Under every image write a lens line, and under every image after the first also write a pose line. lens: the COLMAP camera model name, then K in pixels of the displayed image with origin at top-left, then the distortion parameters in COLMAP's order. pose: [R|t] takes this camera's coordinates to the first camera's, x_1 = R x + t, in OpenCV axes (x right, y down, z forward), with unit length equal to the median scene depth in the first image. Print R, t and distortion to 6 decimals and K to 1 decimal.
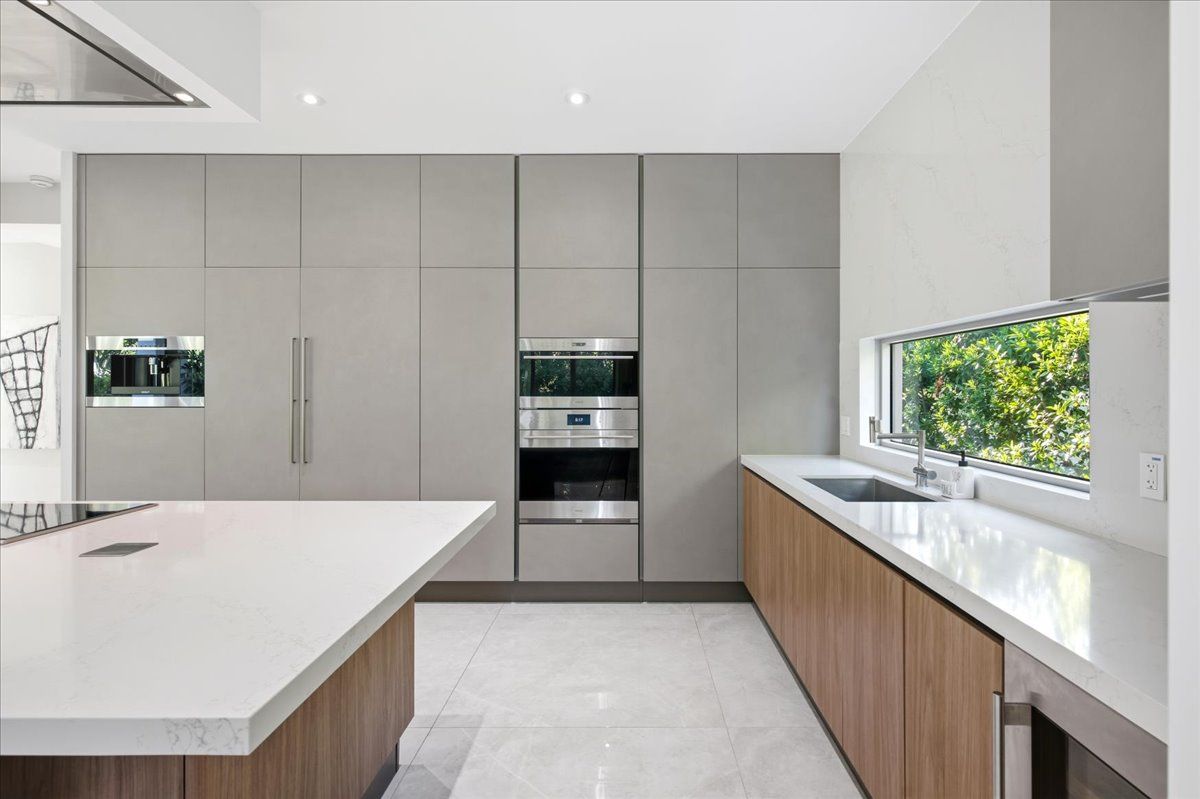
lens RADIAL K [[647.7, 0, 600.0], [0, 647.7, 399.5], [0, 0, 1]] dist [-0.001086, -0.000198]
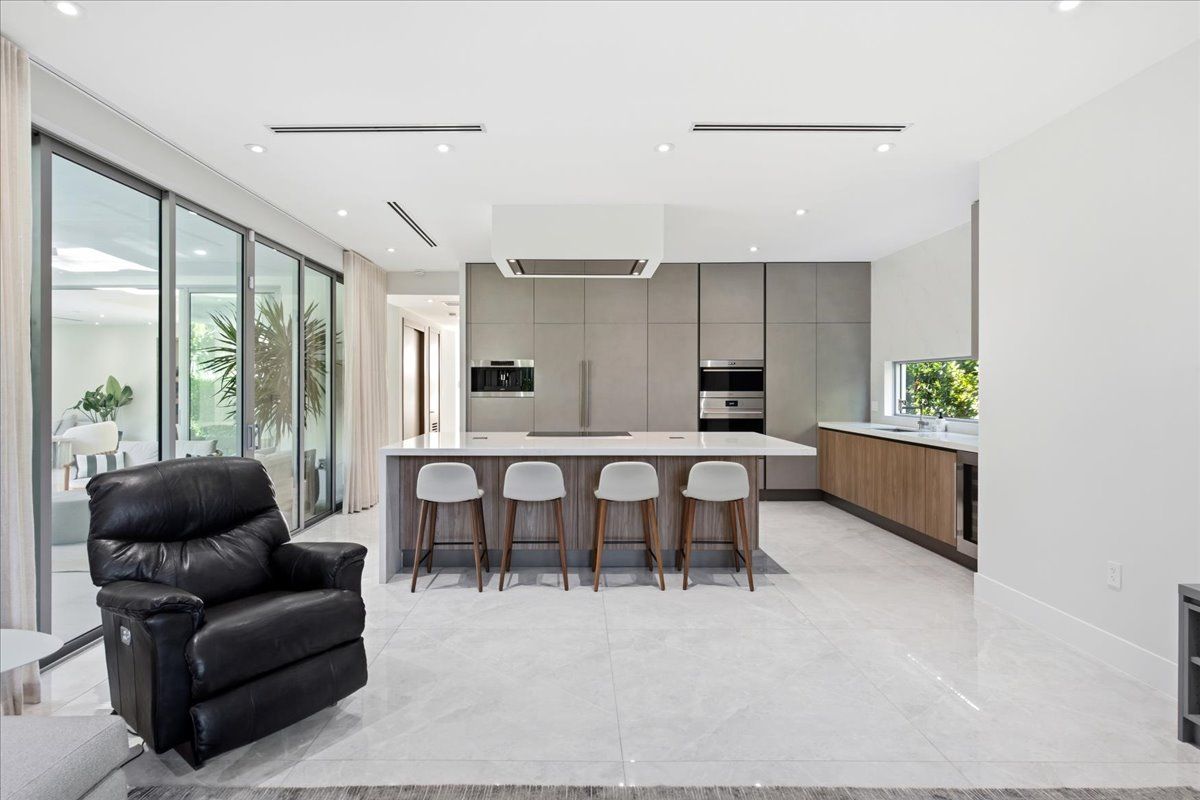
lens RADIAL K [[574.8, 0, 600.0], [0, 574.8, 400.0], [0, 0, 1]] dist [0.000391, 0.000095]
pose [[0.999999, -0.001379, 0.000546, -0.409892], [0.001375, 0.999980, 0.006249, 0.010001], [-0.000555, -0.006249, 0.999980, -0.659510]]
